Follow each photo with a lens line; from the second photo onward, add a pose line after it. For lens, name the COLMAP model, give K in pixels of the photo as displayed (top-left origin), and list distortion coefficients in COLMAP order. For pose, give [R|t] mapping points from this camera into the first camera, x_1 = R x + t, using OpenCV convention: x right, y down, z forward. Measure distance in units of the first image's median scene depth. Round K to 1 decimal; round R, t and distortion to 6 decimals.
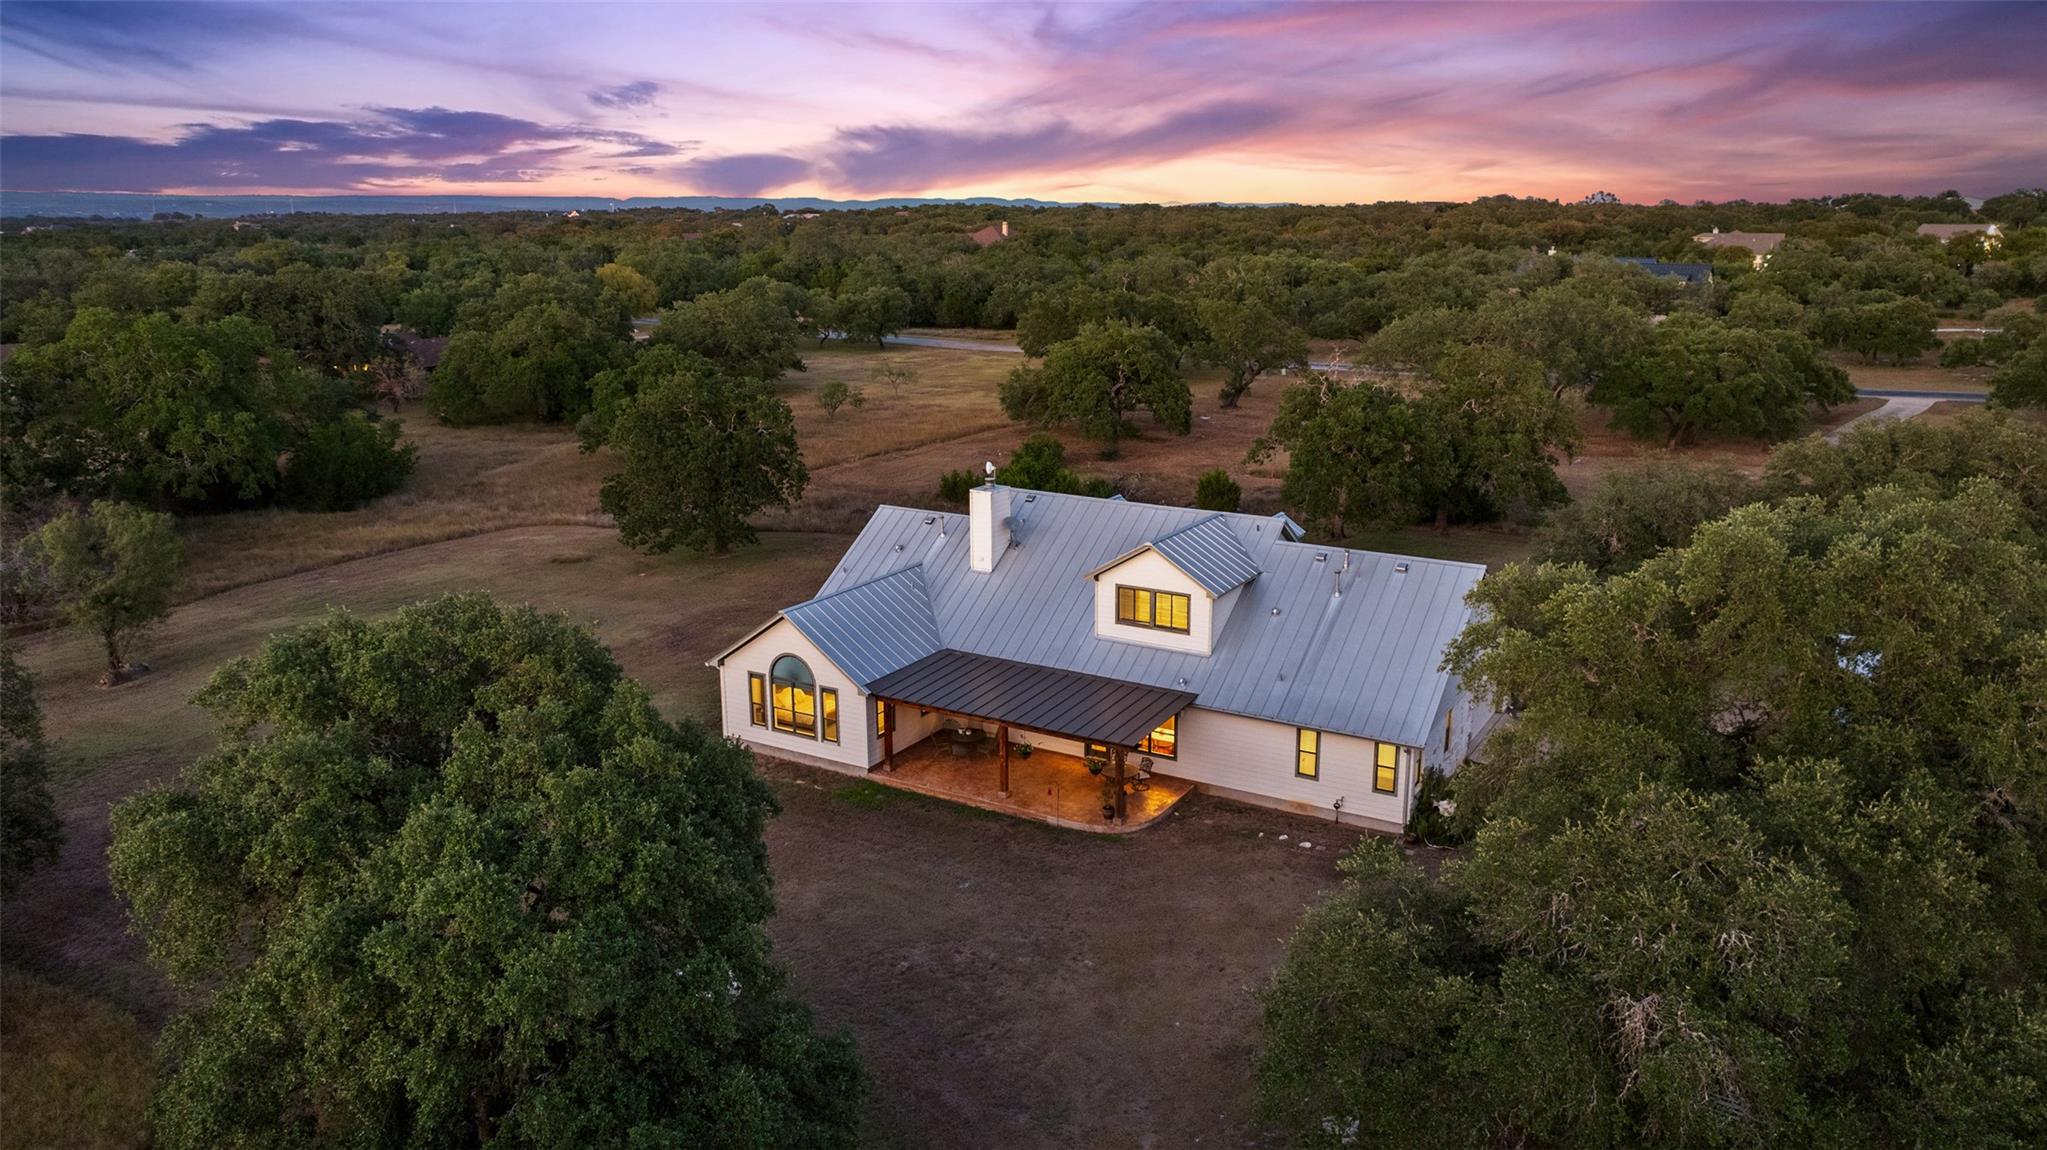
lens RADIAL K [[1424.8, 0, 1023.5], [0, 1424.8, 575.0], [0, 0, 1]] dist [-0.001135, -0.000751]
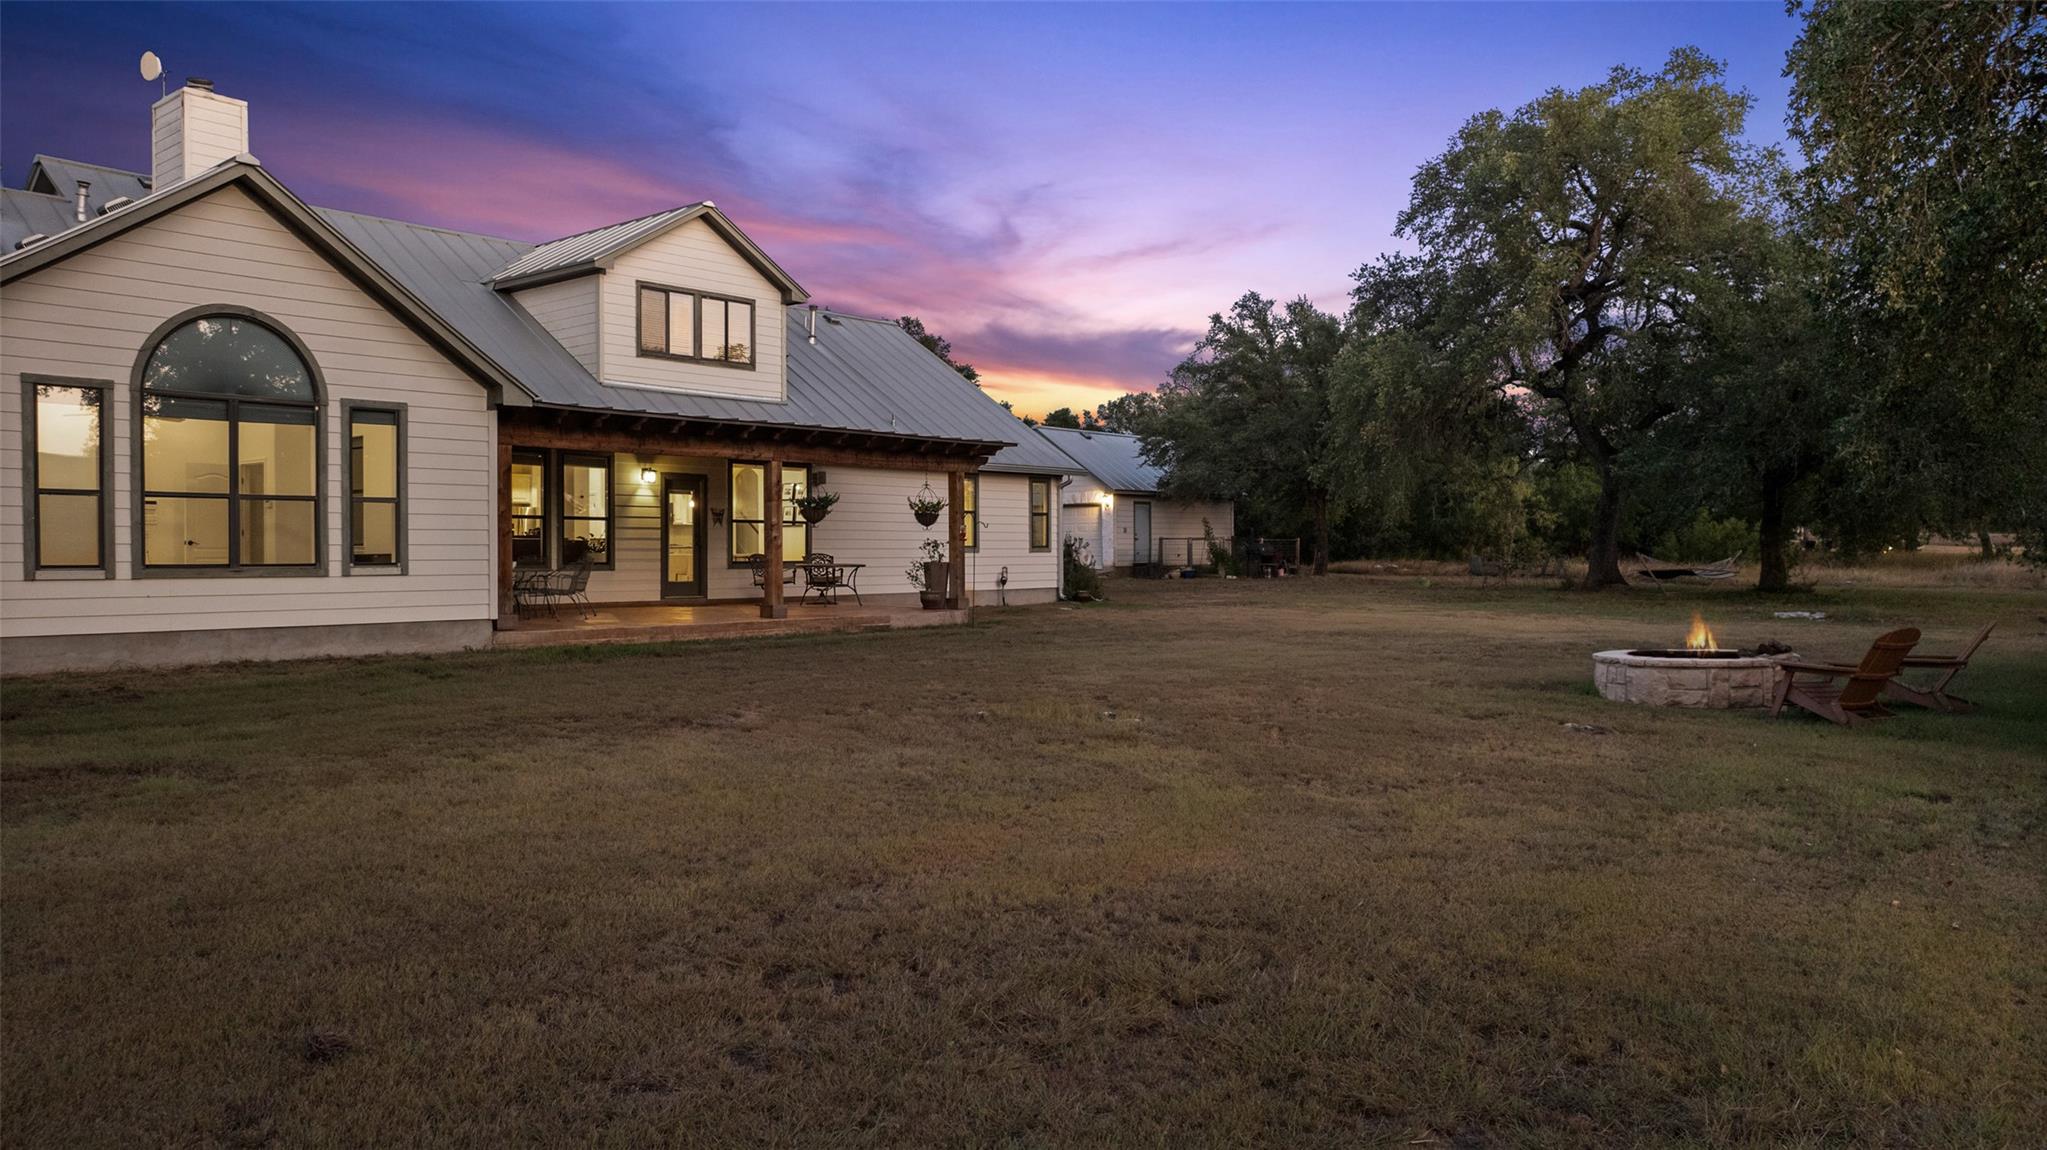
lens RADIAL K [[1424.8, 0, 1023.5], [0, 1424.8, 575.0], [0, 0, 1]] dist [-0.001135, -0.000751]
pose [[0.239174, -0.037099, 0.970268, -0.438398], [0.239054, 0.970761, -0.021810, 0.165110], [-0.941089, 0.237163, 0.241049, 0.768425]]
